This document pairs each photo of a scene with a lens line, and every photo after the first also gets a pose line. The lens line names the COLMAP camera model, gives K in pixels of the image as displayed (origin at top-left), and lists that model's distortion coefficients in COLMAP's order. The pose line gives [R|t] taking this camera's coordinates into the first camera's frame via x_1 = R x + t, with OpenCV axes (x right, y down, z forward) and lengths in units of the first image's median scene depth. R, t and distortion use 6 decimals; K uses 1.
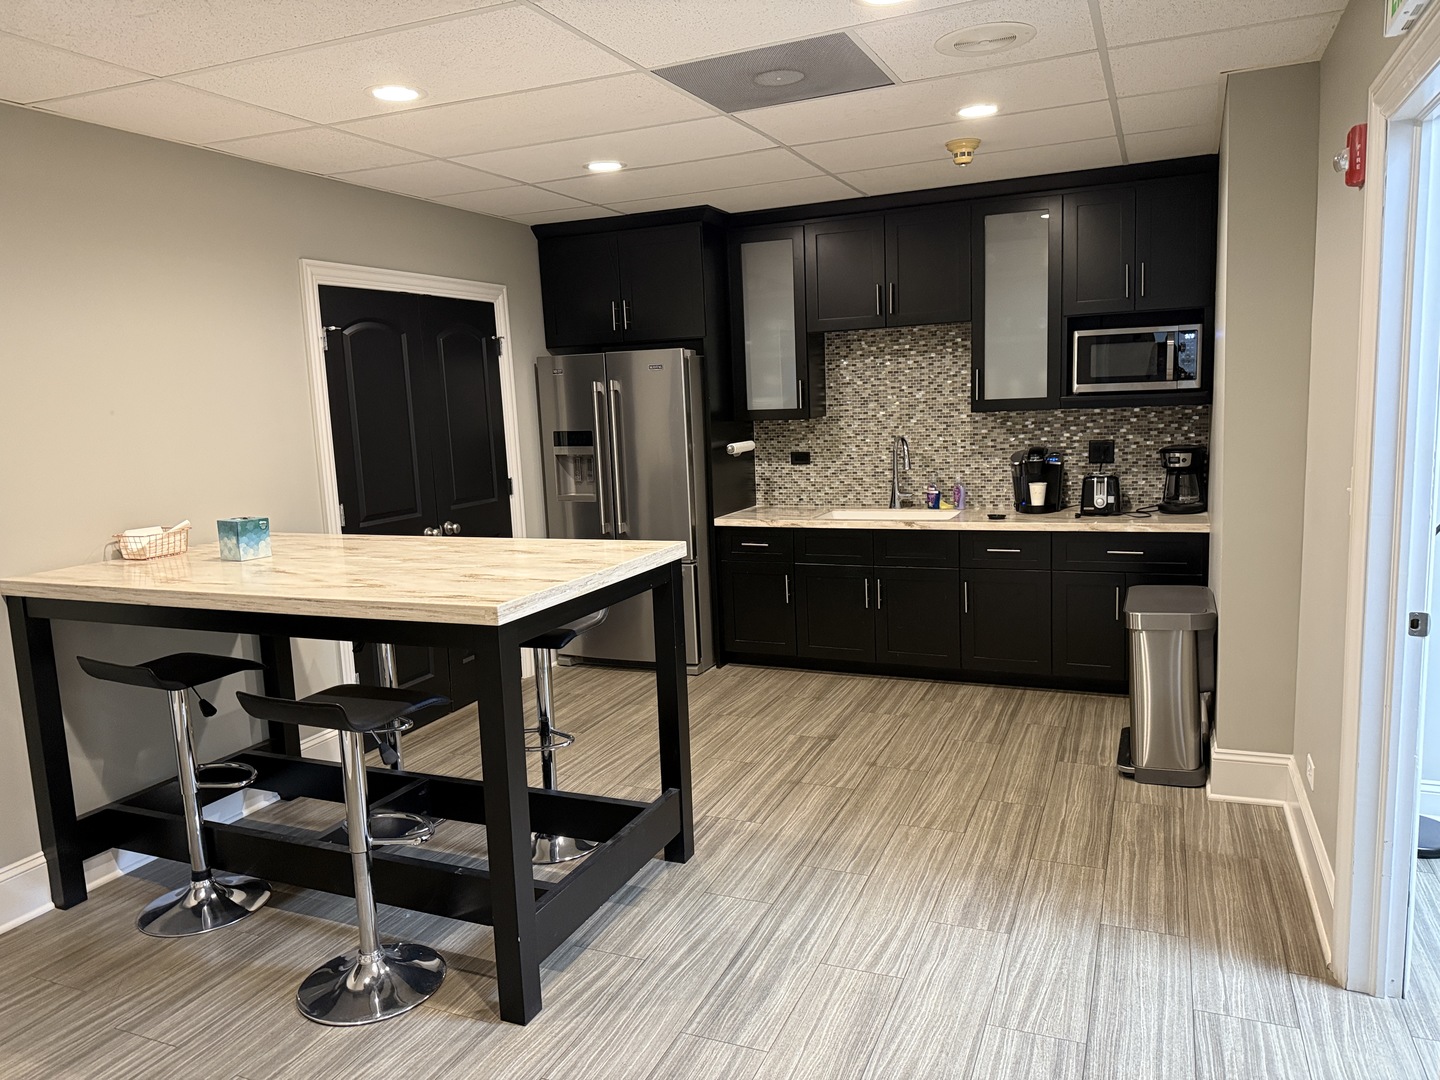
lens RADIAL K [[1017.4, 0, 721.1], [0, 1017.4, 541.7], [0, 0, 1]] dist [0.001033, 0.000034]
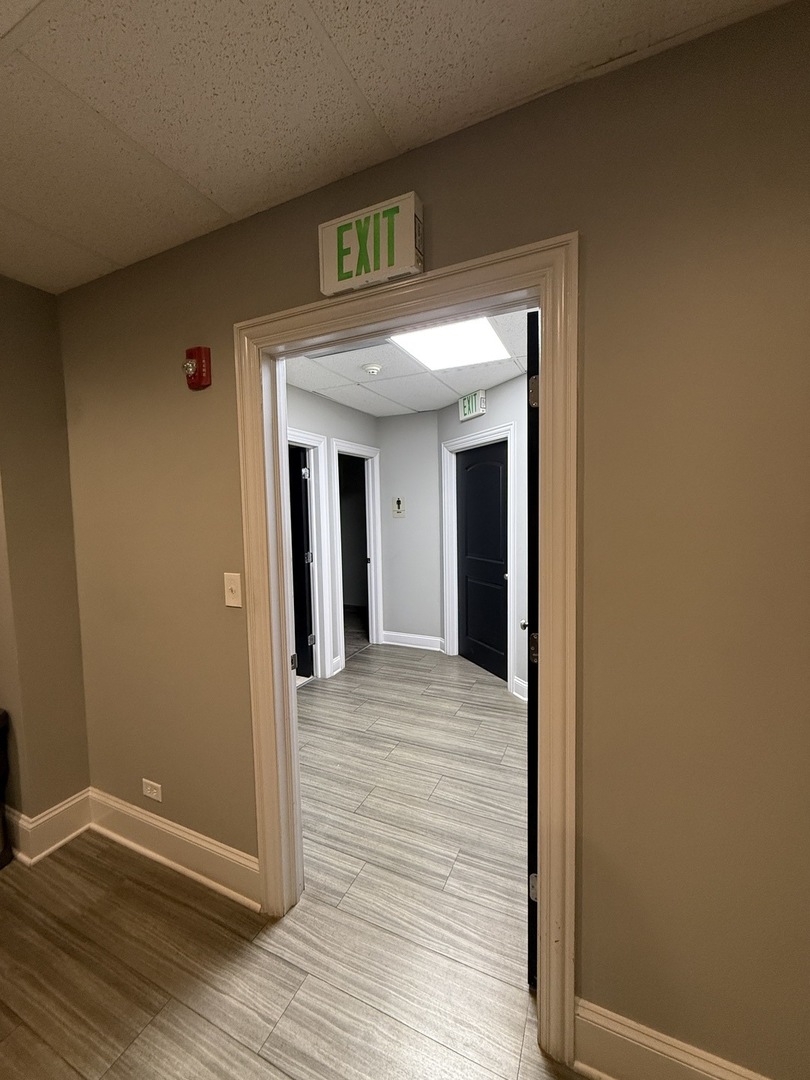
lens RADIAL K [[429.3, 0, 405.8], [0, 429.3, 540.4], [0, 0, 1]] dist [0.003306, 0.000503]
pose [[0.028445, -0.027828, 0.999208, -0.001757], [0.153188, 0.987926, 0.023153, -0.081951], [-0.987788, 0.152408, 0.032365, 0.608597]]
